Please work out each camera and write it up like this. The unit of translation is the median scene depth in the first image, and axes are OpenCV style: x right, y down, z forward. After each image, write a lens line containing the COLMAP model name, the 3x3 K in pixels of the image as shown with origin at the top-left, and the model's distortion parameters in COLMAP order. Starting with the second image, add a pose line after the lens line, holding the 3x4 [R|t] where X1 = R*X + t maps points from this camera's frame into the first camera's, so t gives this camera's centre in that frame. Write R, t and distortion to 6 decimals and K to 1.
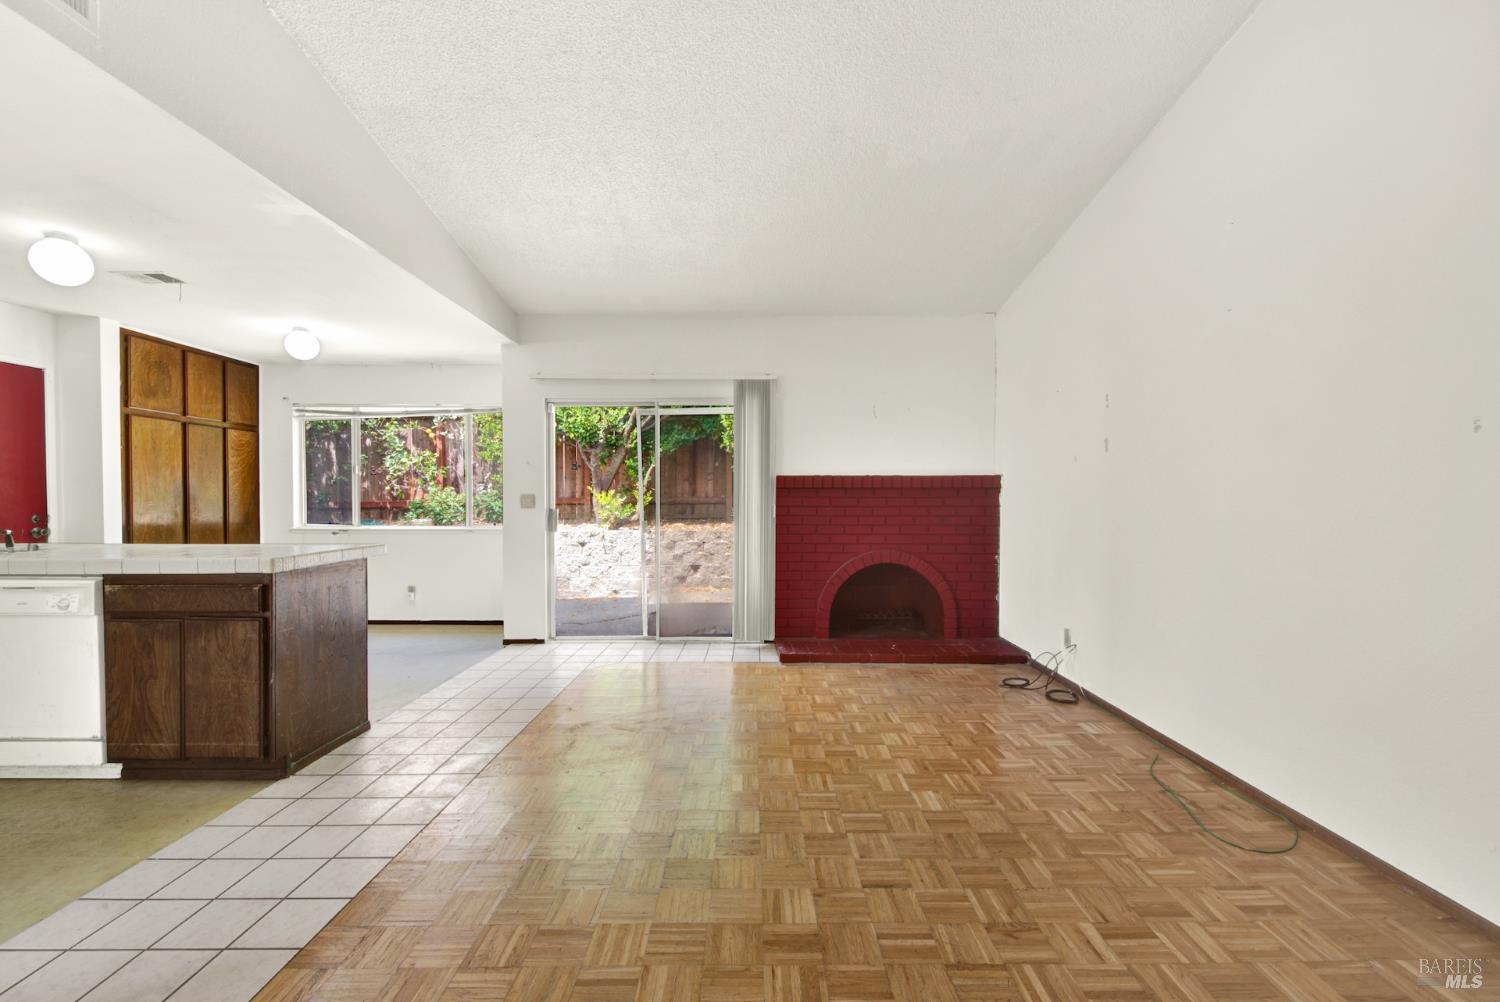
lens RADIAL K [[617.0, 0, 764.4], [0, 617.0, 509.6], [0, 0, 1]] dist [0.003125, -0.003420]
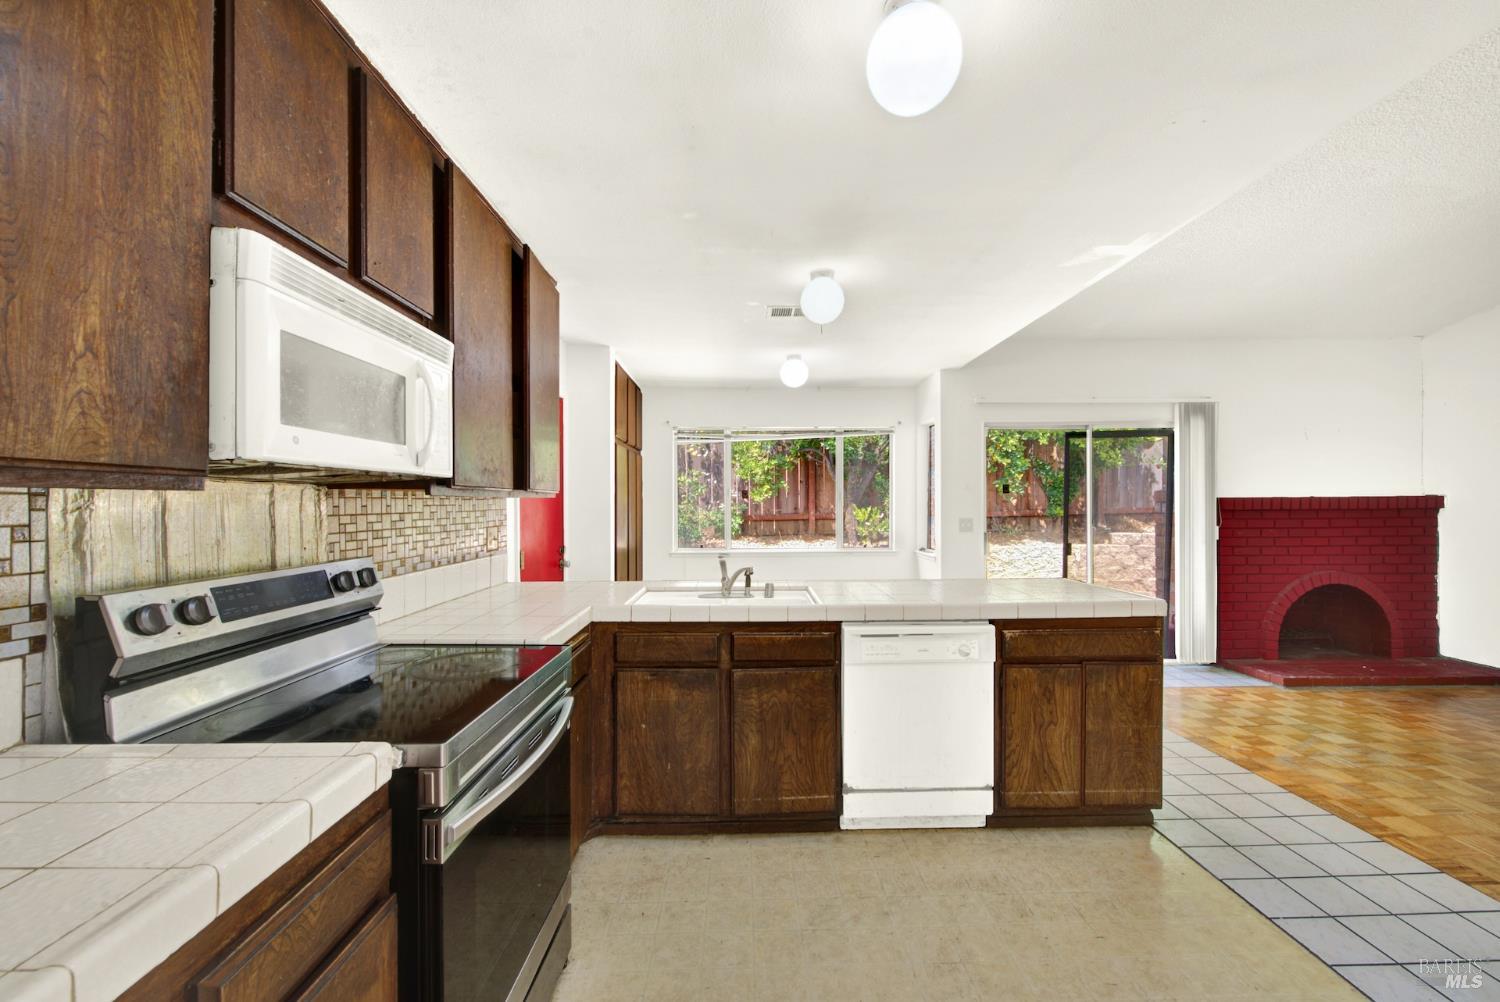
lens RADIAL K [[617.0, 0, 753.0], [0, 617.0, 500.3], [0, 0, 1]] dist [0.003125, -0.003420]
pose [[0.999856, -0.008180, 0.014883, -0.771557], [0.008531, 0.999682, -0.023715, -0.034090], [-0.014684, 0.023838, 0.999608, 0.006329]]
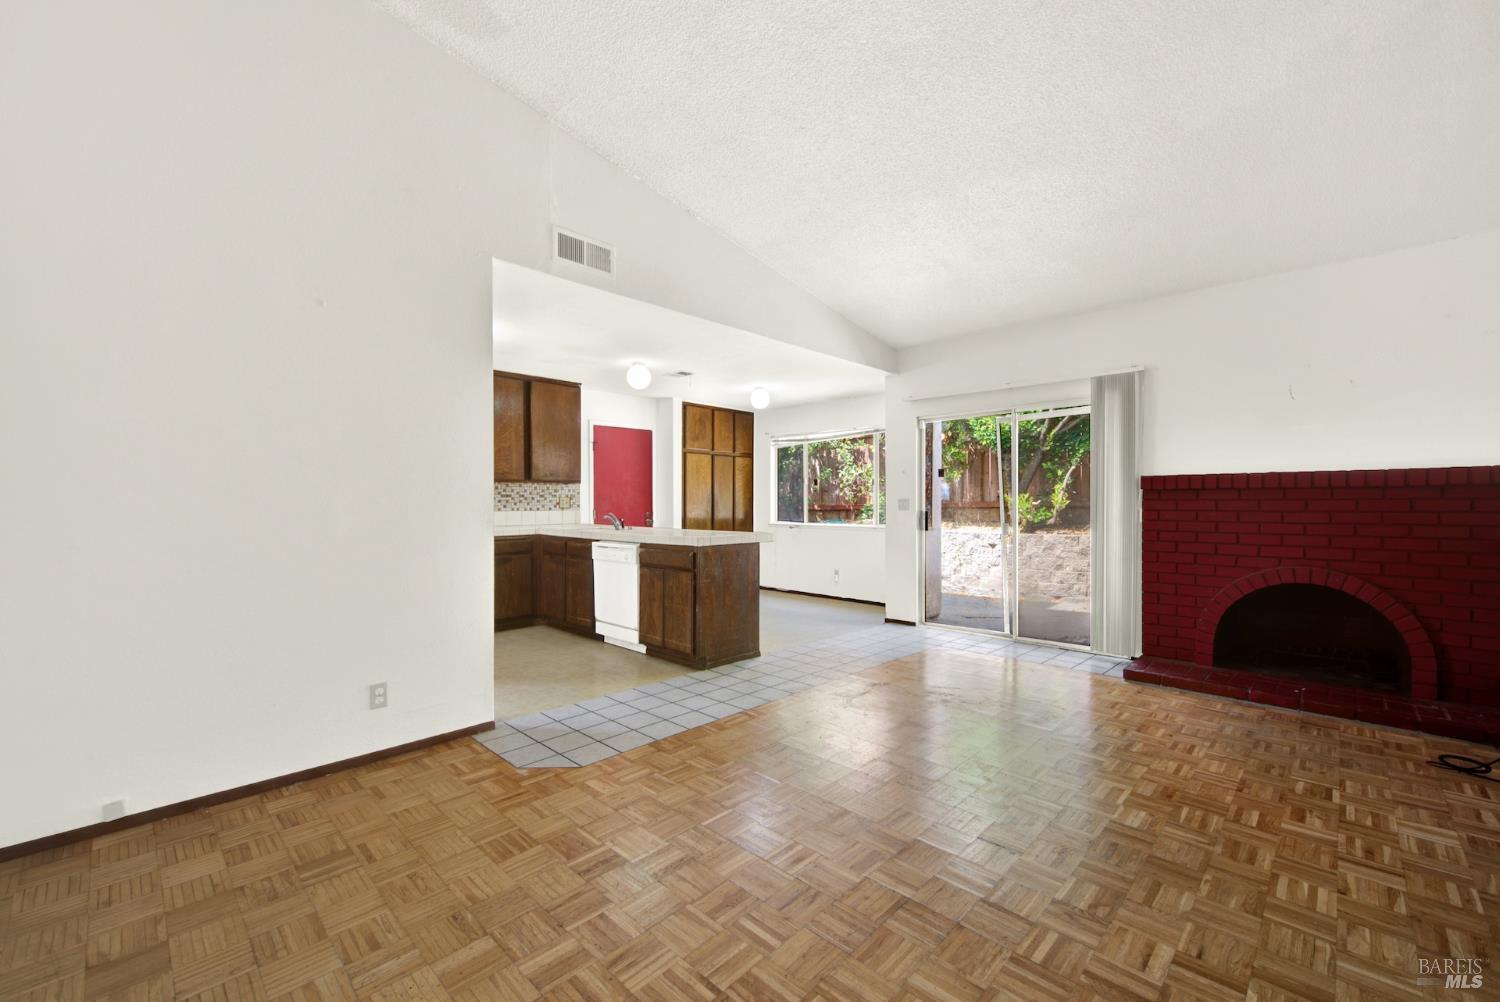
lens RADIAL K [[617.0, 0, 752.3], [0, 617.0, 499.6], [0, 0, 1]] dist [0.003125, -0.003420]
pose [[0.707197, -0.005578, -0.706995, 0.260133], [-0.010884, 0.999764, -0.018776, 0.002851], [0.706933, 0.020973, 0.706969, -0.047777]]
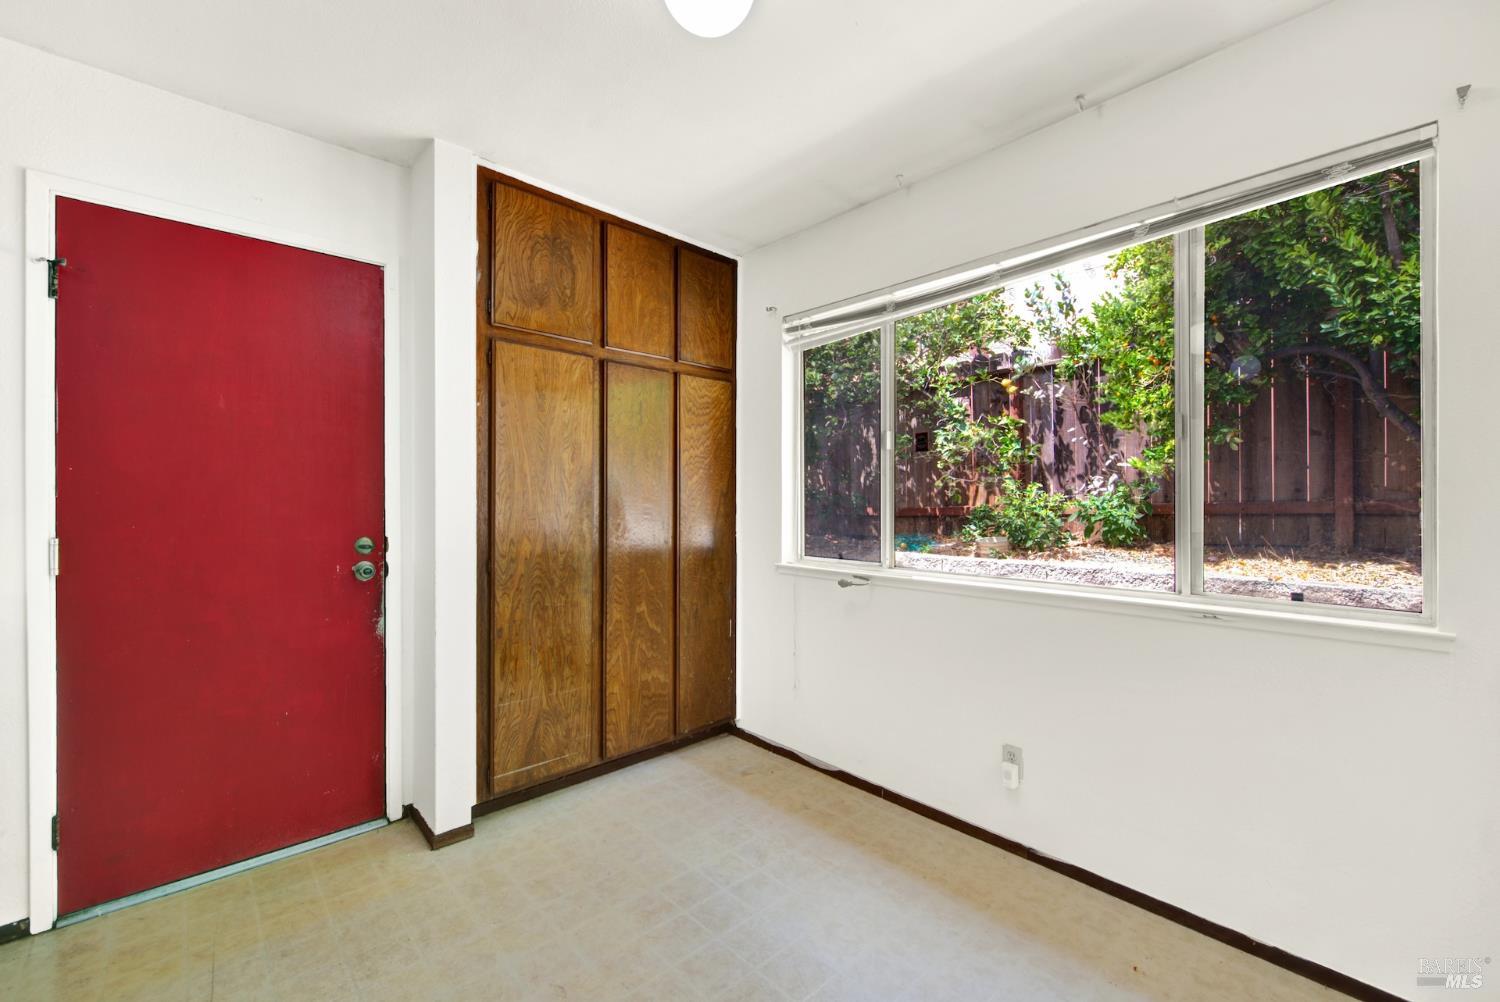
lens RADIAL K [[617.0, 0, 758.7], [0, 617.0, 490.2], [0, 0, 1]] dist [0.003125, -0.003420]
pose [[0.683517, -0.015264, -0.729775, -0.487670], [-0.010352, 0.999478, -0.030601, -0.017087], [0.729861, 0.028471, 0.683002, 0.768052]]
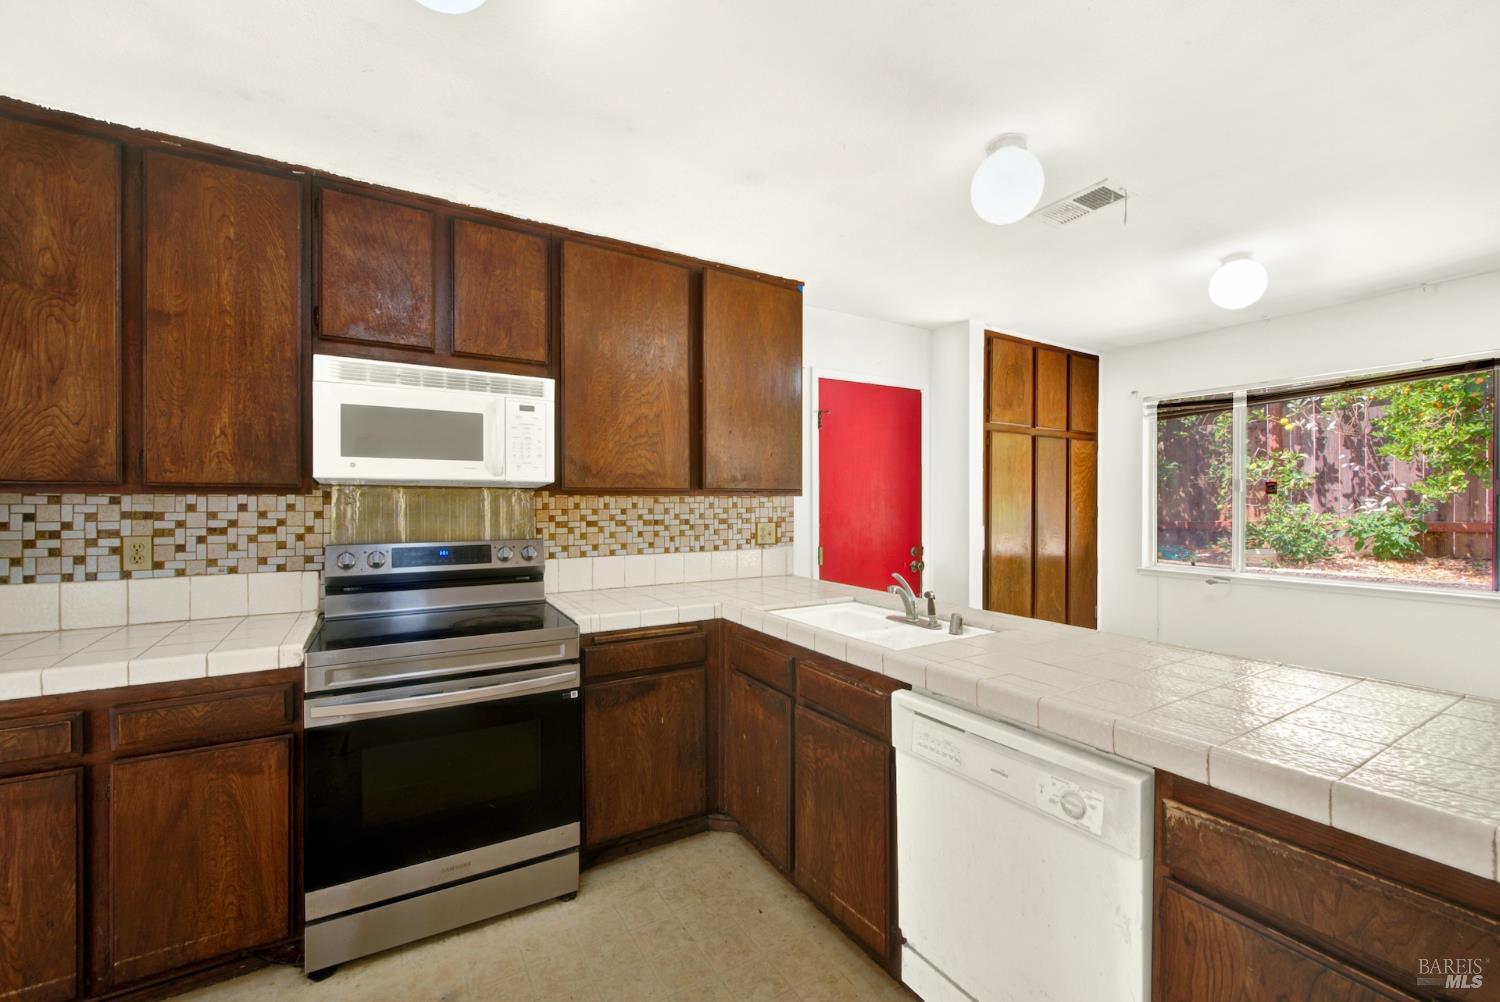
lens RADIAL K [[617.0, 0, 756.5], [0, 617.0, 501.8], [0, 0, 1]] dist [0.003125, -0.003420]
pose [[0.511779, -0.002400, -0.859114, -0.439177], [-0.015189, 0.999815, -0.011842, -0.039152], [0.858983, 0.019109, 0.511647, 0.275620]]
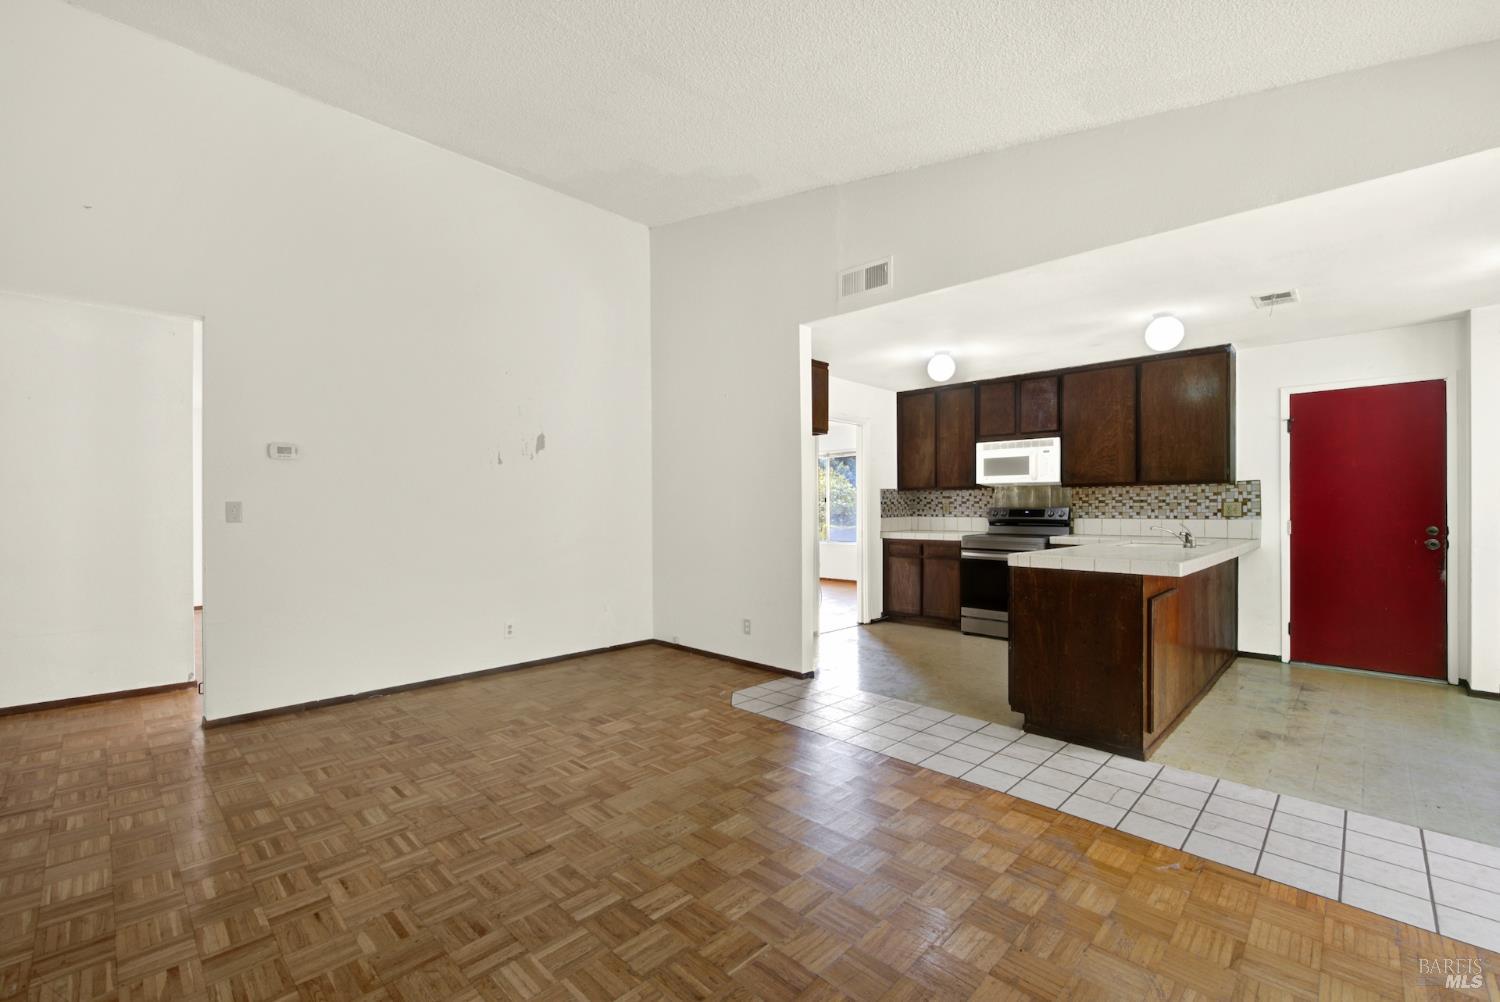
lens RADIAL K [[617.0, 0, 753.1], [0, 617.0, 515.4], [0, 0, 1]] dist [0.003125, -0.003420]
pose [[-0.699545, 0.008664, -0.714536, 0.274739], [-0.014312, 0.999556, 0.026131, -0.017446], [0.714445, 0.028506, -0.699111, 0.791013]]
